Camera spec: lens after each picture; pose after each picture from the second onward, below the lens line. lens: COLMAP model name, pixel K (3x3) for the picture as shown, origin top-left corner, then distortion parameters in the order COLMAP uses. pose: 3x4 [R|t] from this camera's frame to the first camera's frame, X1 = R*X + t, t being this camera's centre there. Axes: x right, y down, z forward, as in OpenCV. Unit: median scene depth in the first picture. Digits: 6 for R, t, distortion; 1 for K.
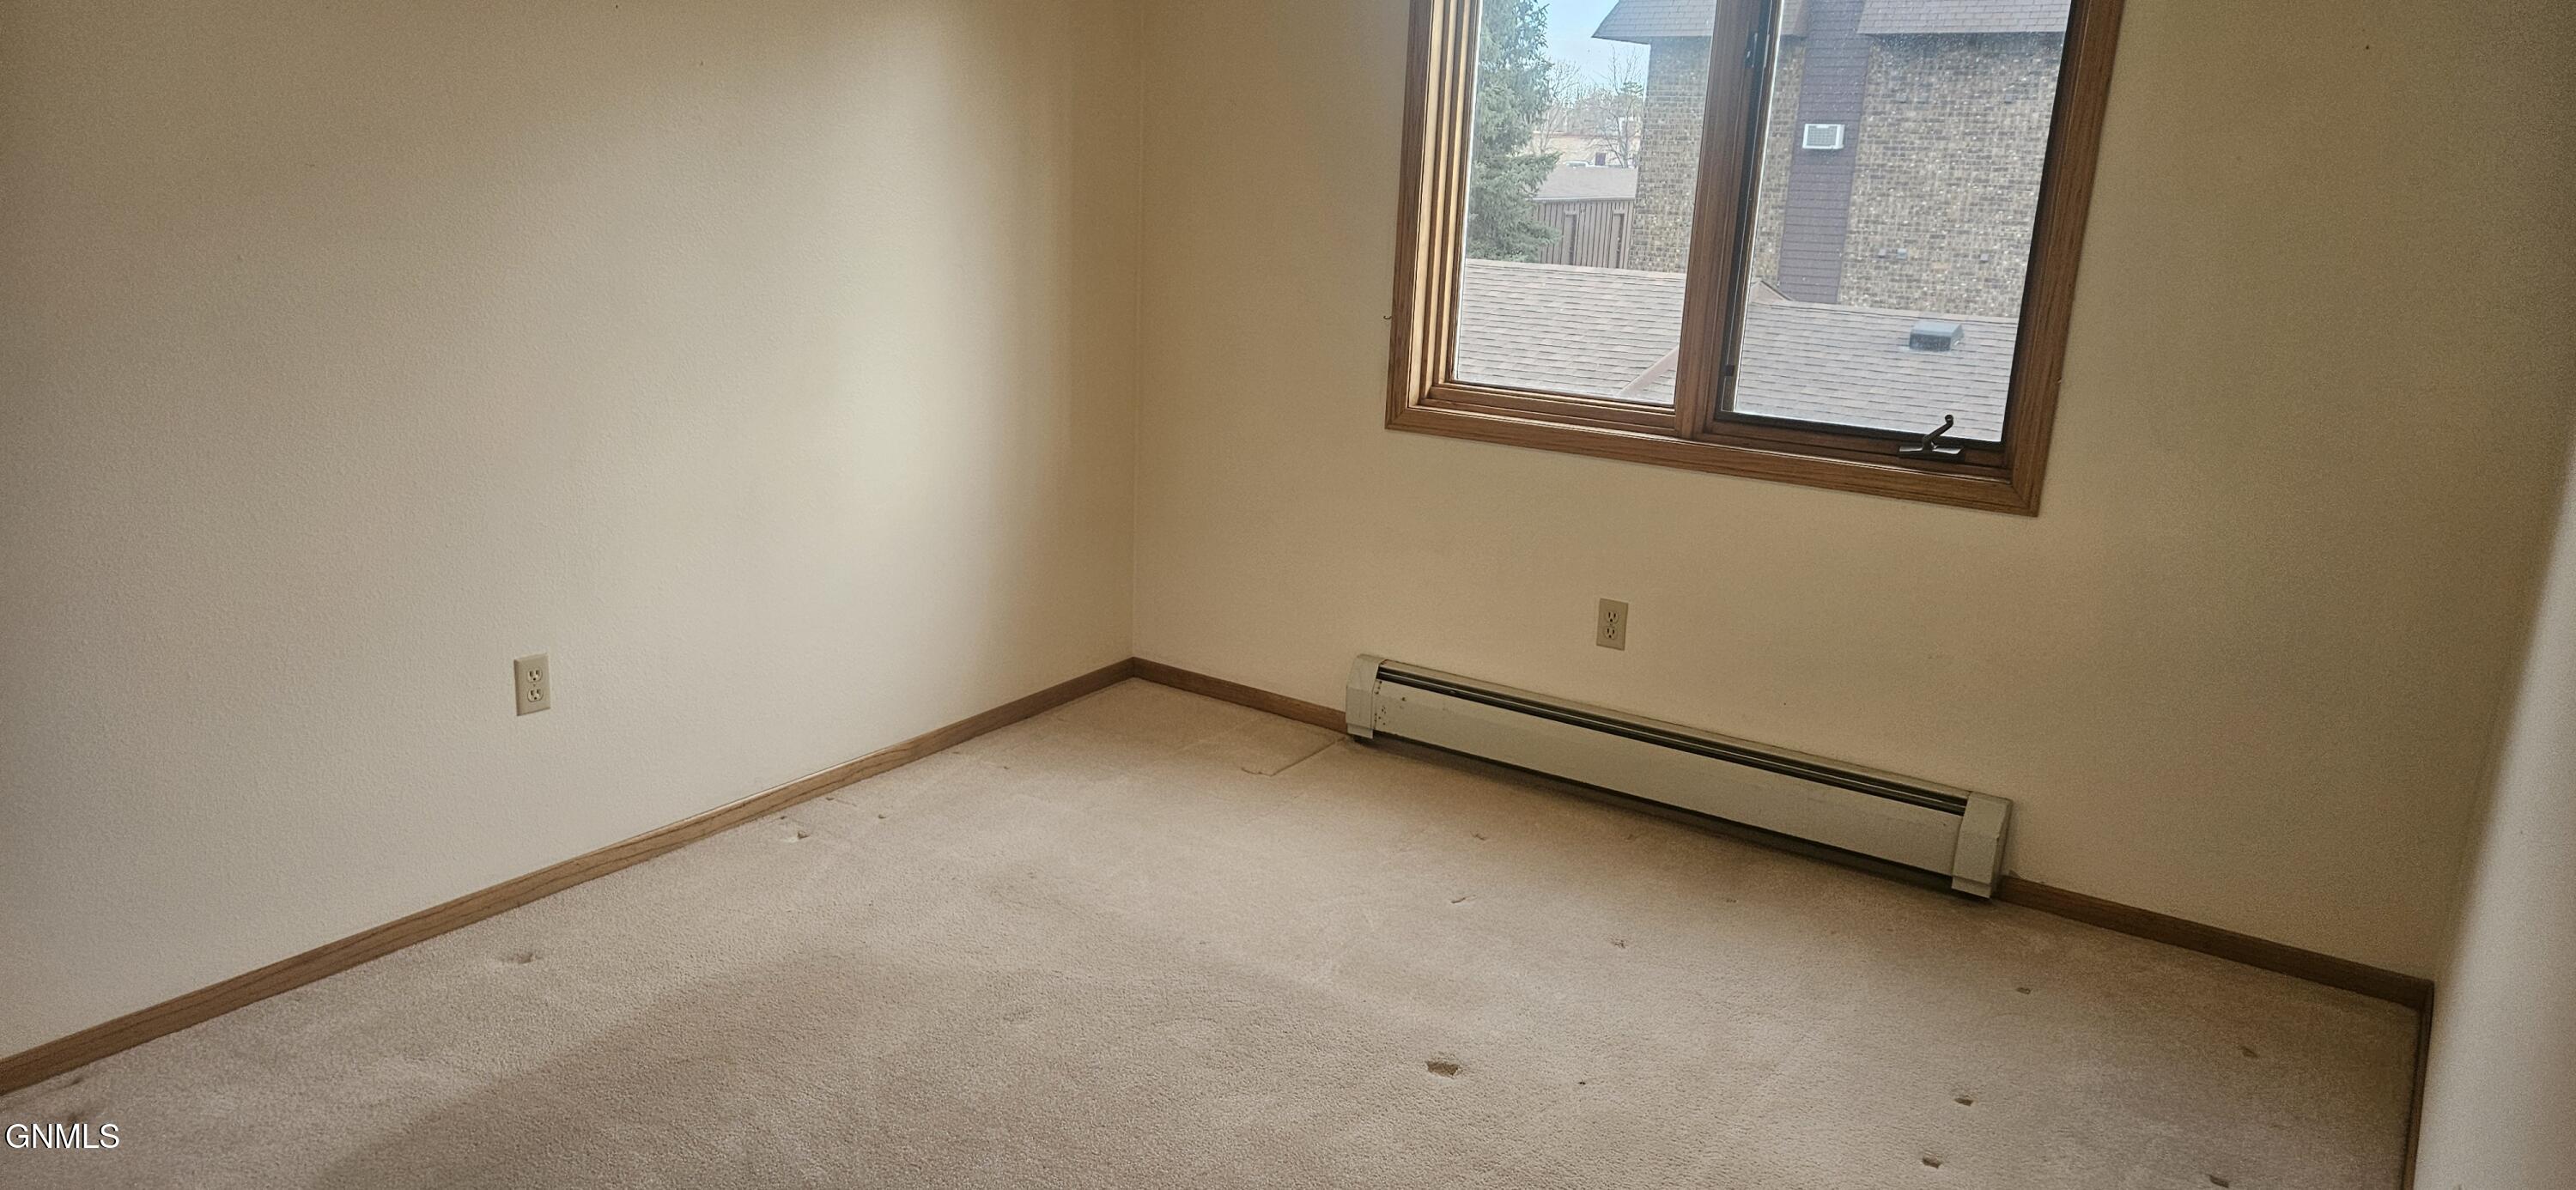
lens RADIAL K [[1653.1, 0, 1291.6], [0, 1653.1, 590.0], [0, 0, 1]] dist [-0.002446, -0.008548]
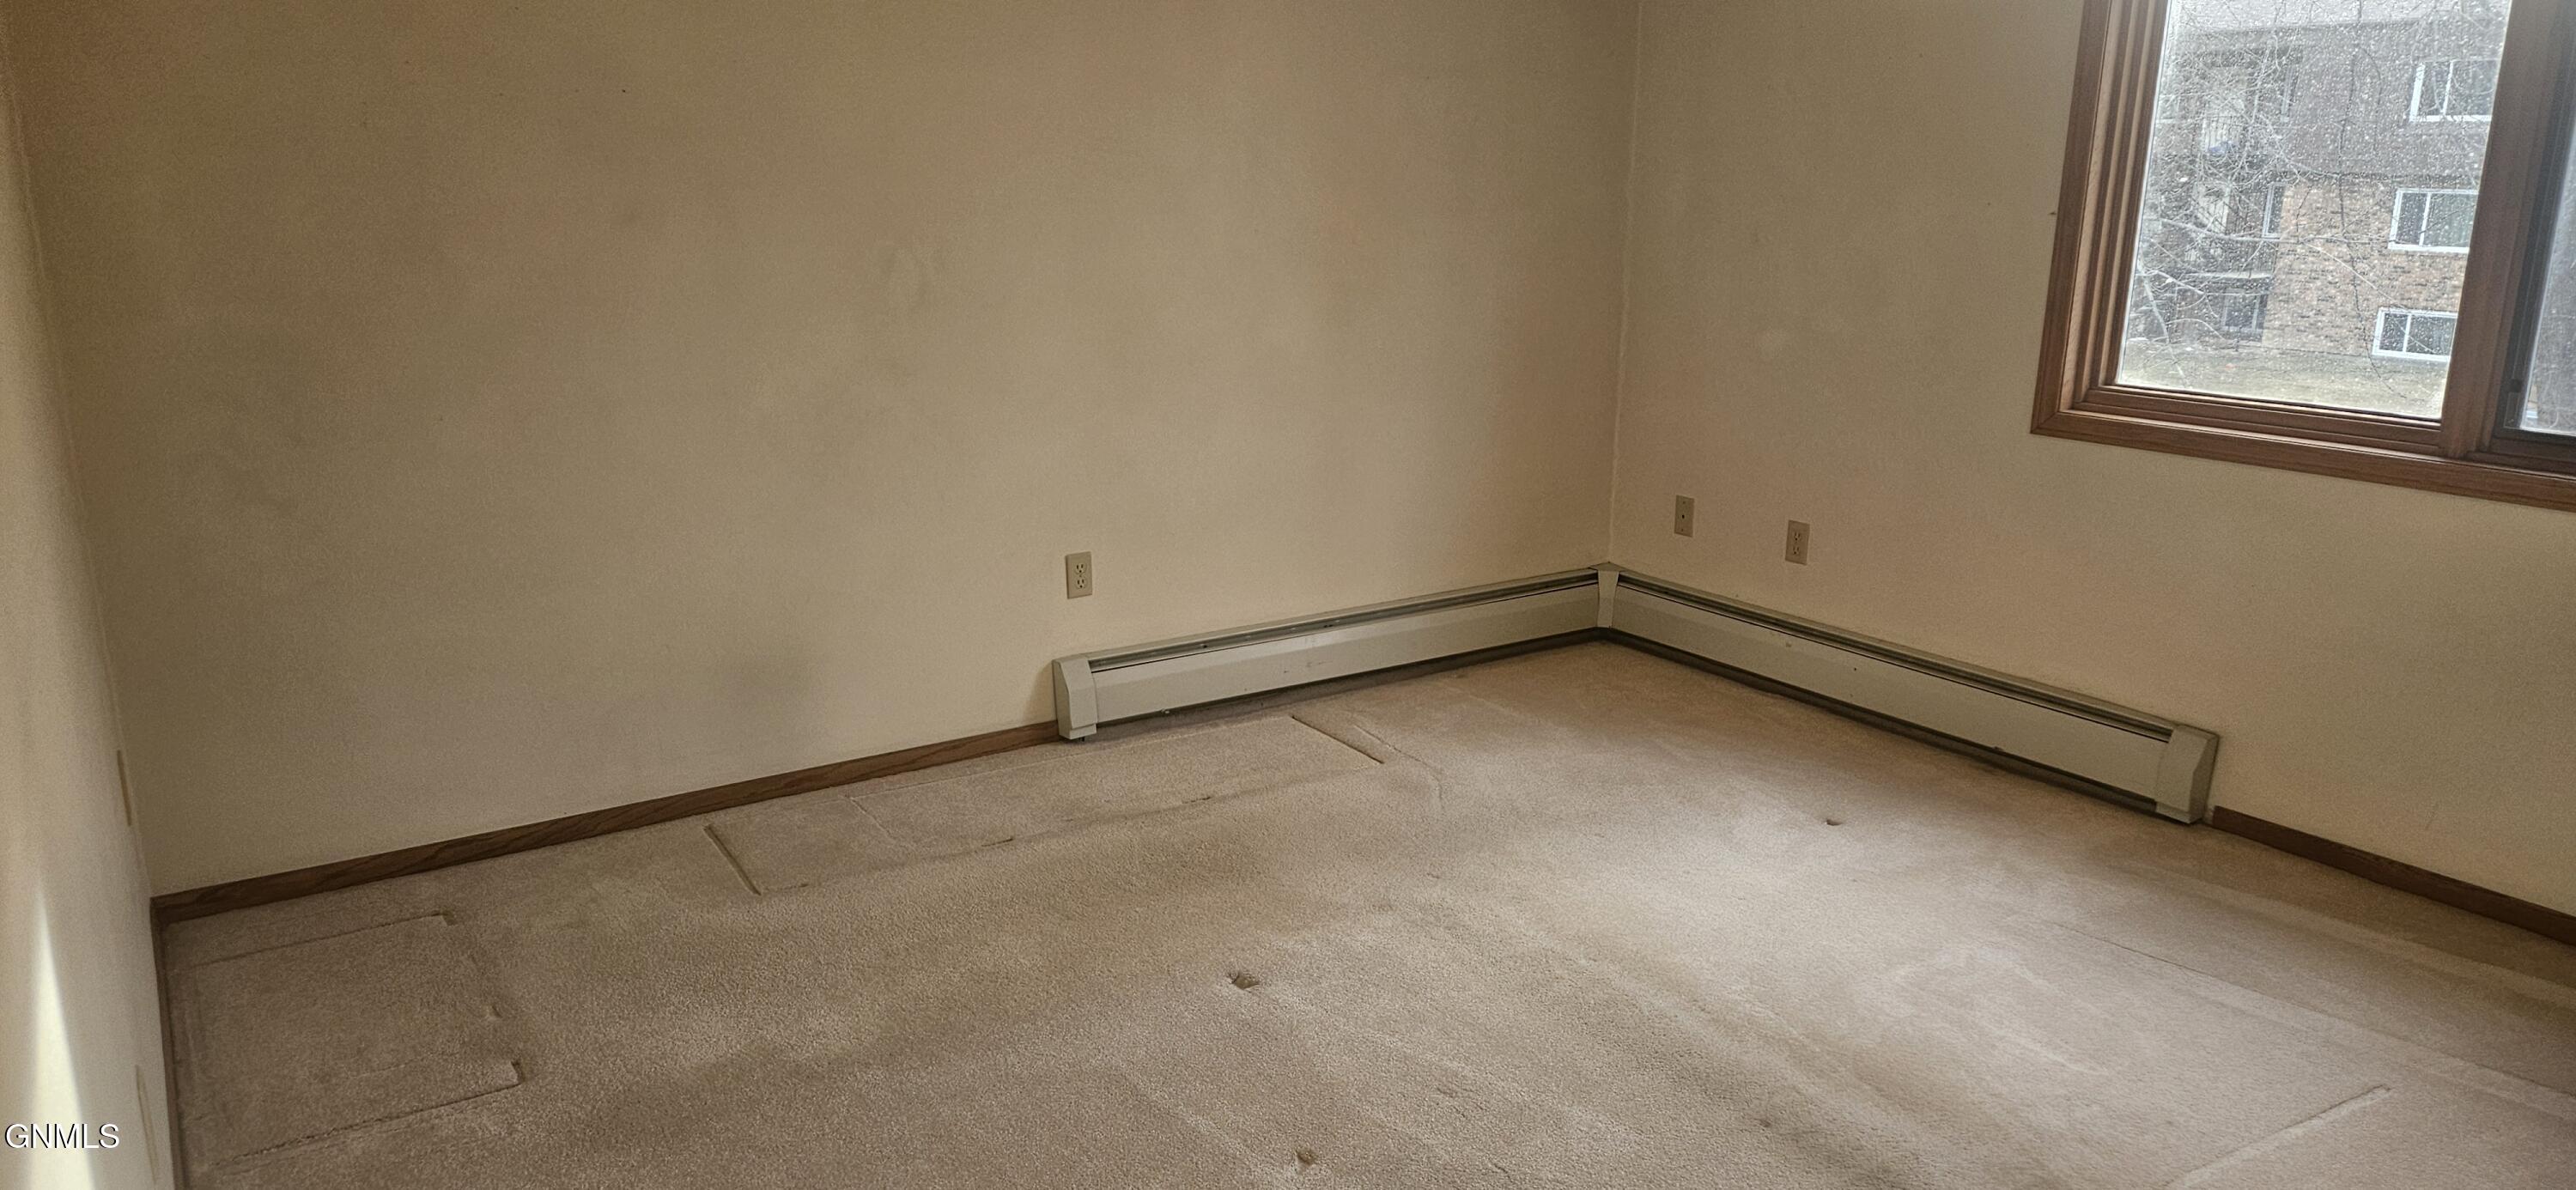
lens RADIAL K [[1653.1, 0, 1294.0], [0, 1653.1, 608.7], [0, 0, 1]] dist [-0.002446, -0.008548]
pose [[0.914496, 0.061399, -0.399909, 0.204832], [-0.059469, 0.998081, 0.017248, 0.041823], [0.400201, 0.008009, 0.916392, -0.140809]]
